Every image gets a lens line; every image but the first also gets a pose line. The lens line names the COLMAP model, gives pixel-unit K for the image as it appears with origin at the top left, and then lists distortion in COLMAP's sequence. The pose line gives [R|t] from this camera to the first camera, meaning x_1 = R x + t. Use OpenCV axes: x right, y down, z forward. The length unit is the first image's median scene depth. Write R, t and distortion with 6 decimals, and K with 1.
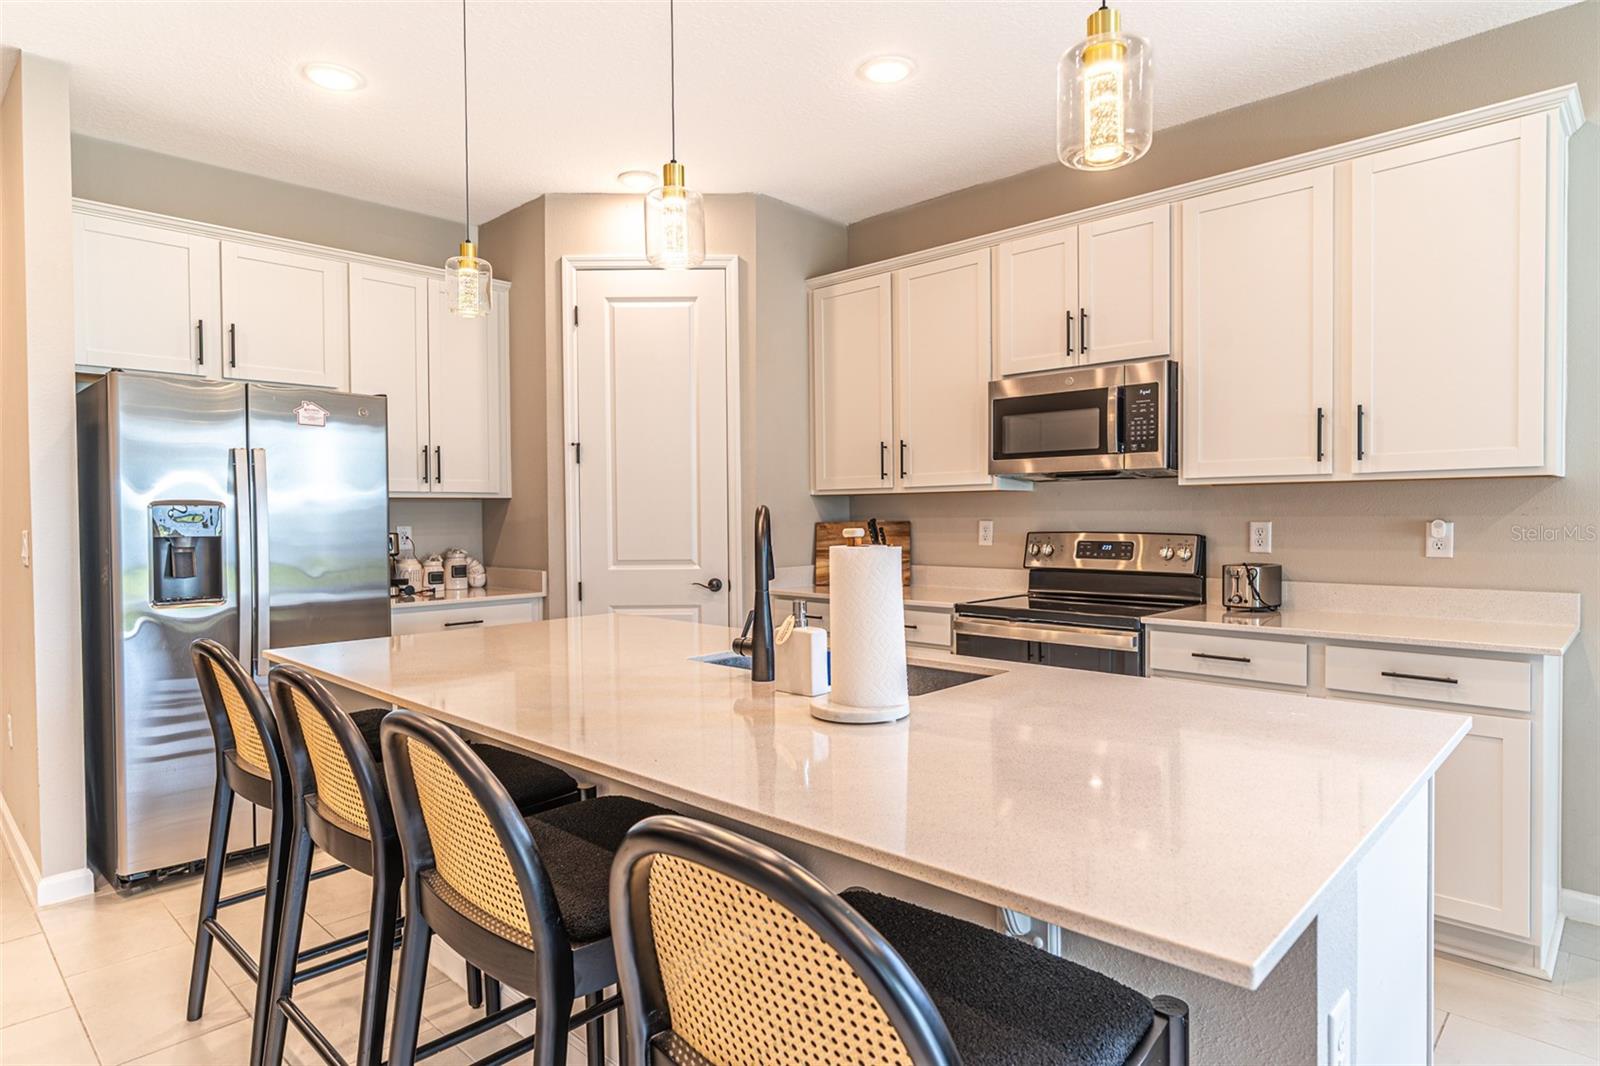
lens RADIAL K [[890.1, 0, 793.2], [0, 890.1, 525.8], [0, 0, 1]] dist [-0.006146, -0.000416]
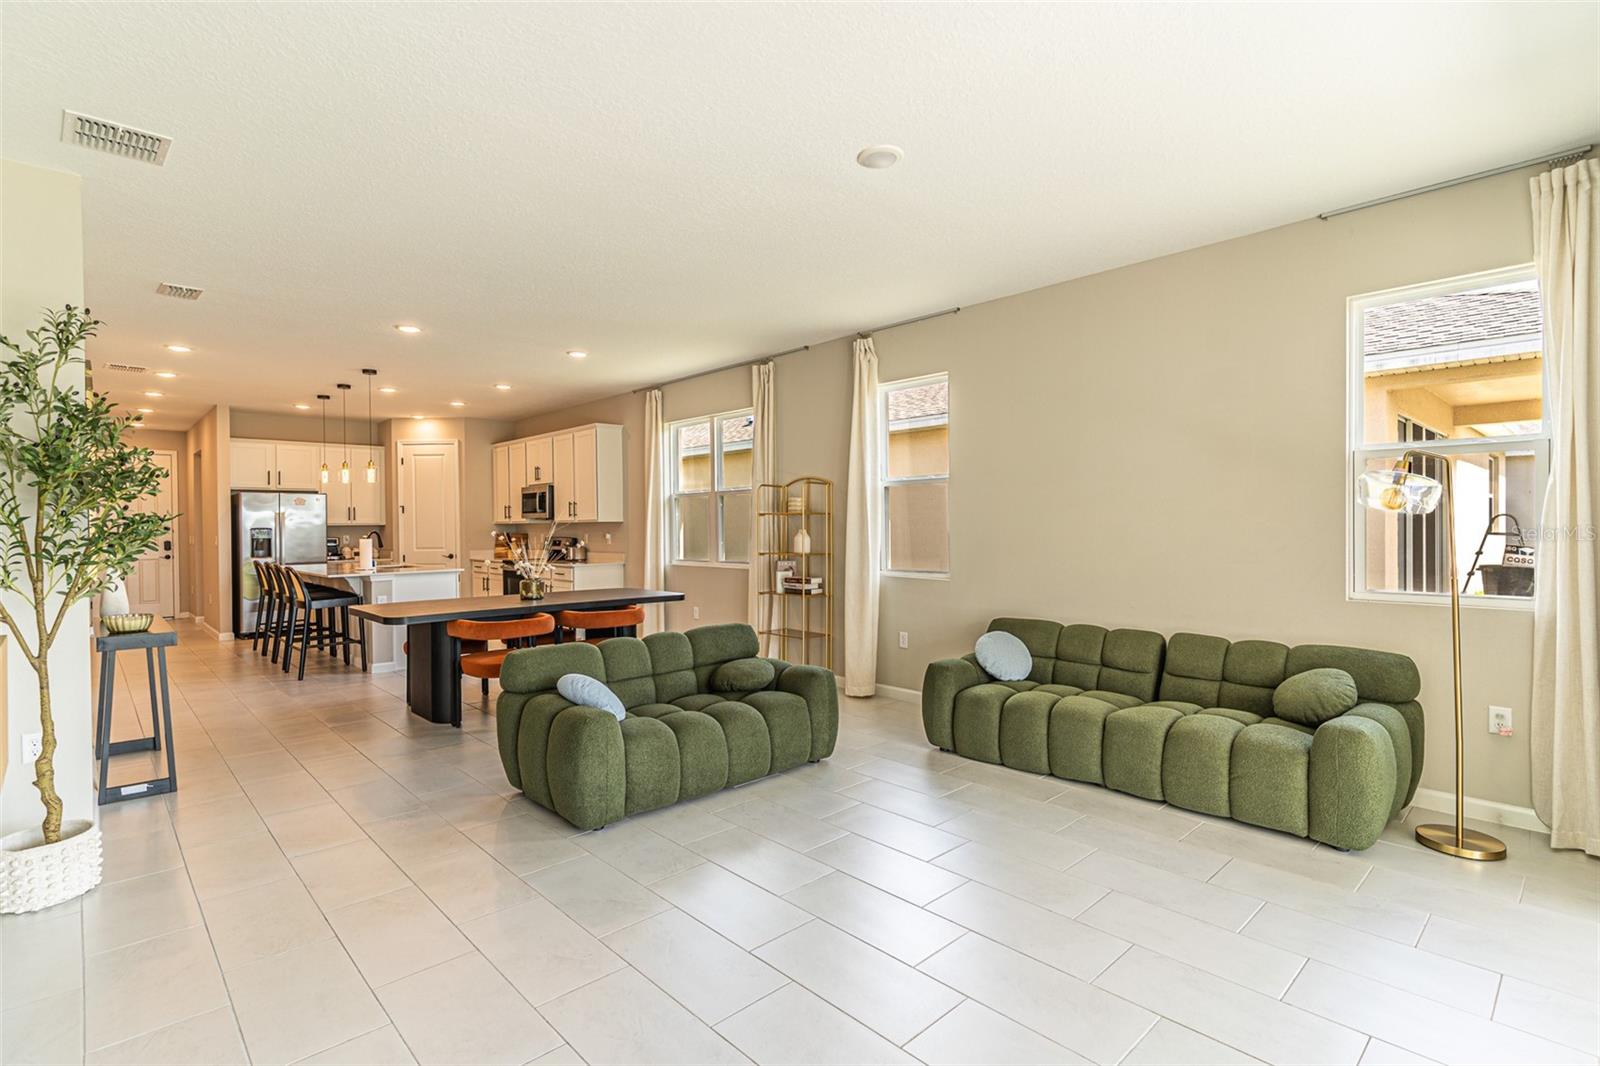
lens RADIAL K [[766.4, 0, 799.4], [0, 766.4, 529.9], [0, 0, 1]] dist [-0.005313, 0.000766]
pose [[0.998938, 0.000239, -0.046075, 1.283854], [-0.000517, 0.999982, -0.006019, -0.003045], [0.046073, 0.006036, 0.998920, -1.559263]]
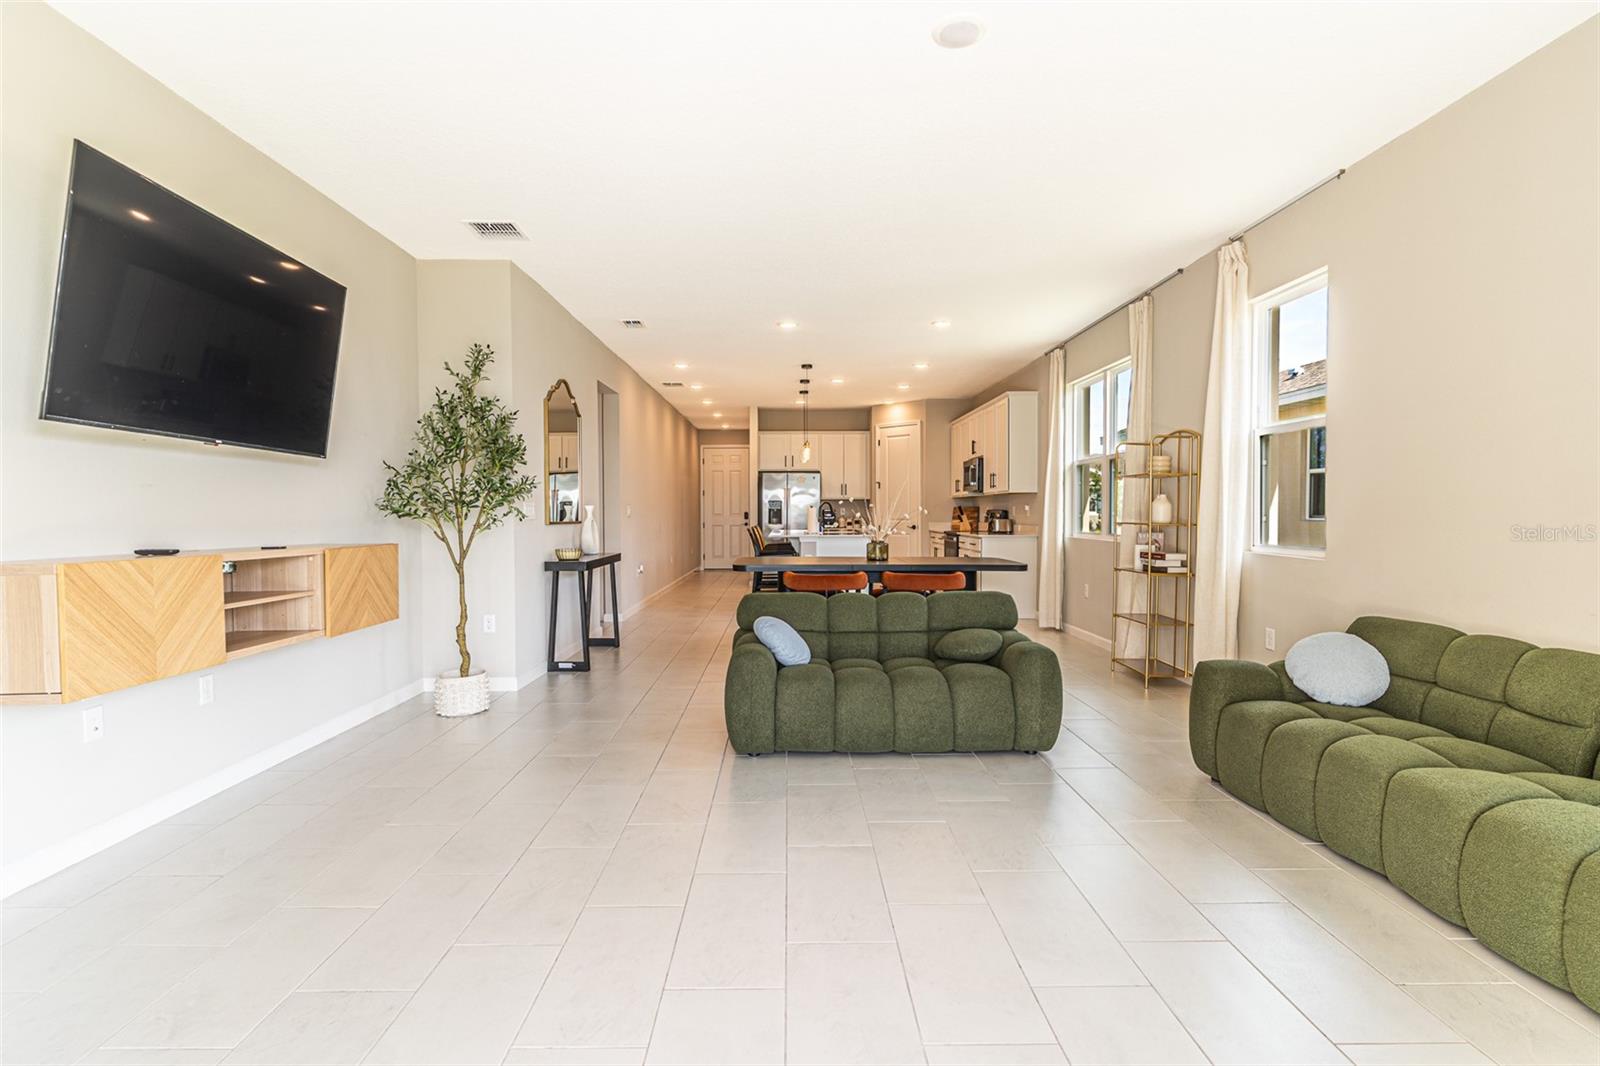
lens RADIAL K [[766.4, 0, 794.4], [0, 766.4, 533.3], [0, 0, 1]] dist [-0.005313, 0.000766]
pose [[0.701775, 0.026948, -0.711889, 1.733983], [-0.012864, 0.999601, 0.025158, 0.029949], [0.712283, -0.008498, 0.701841, -1.328331]]
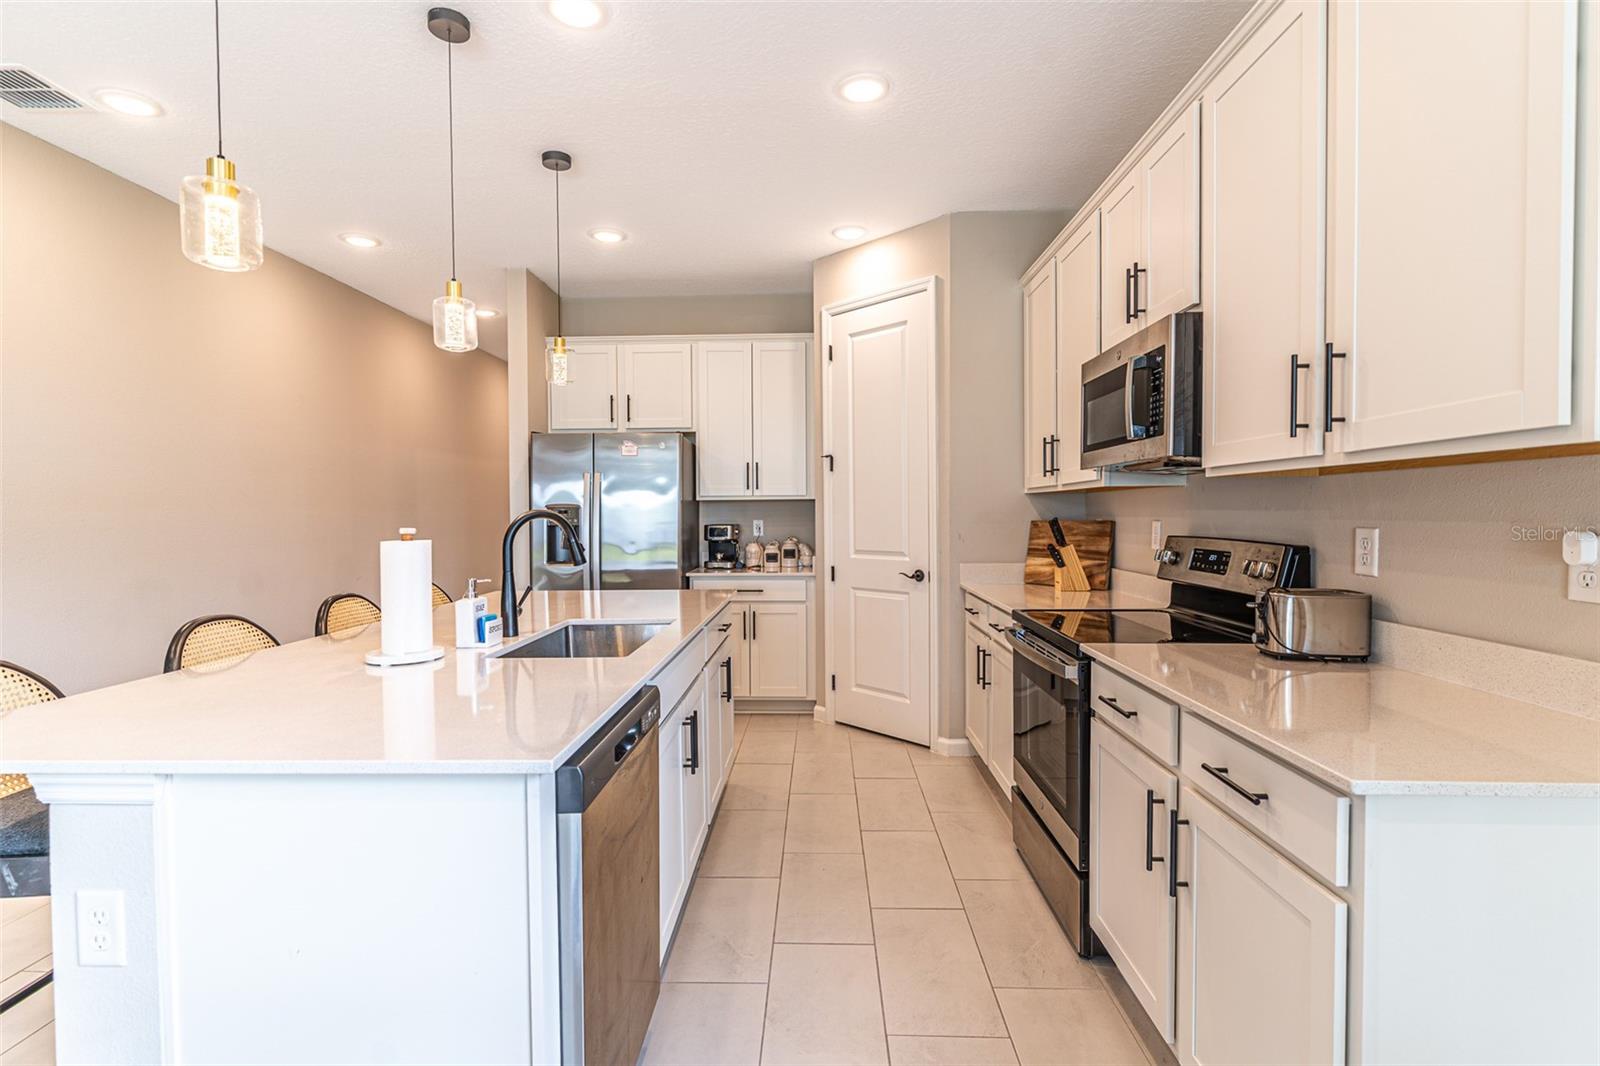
lens RADIAL K [[766.4, 0, 787.8], [0, 766.4, 531.6], [0, 0, 1]] dist [-0.005313, 0.000766]
pose [[0.662574, 0.022121, -0.748669, 0.600060], [-0.008219, 0.999718, 0.022265, -0.010073], [0.748951, -0.008599, 0.662570, 0.273565]]
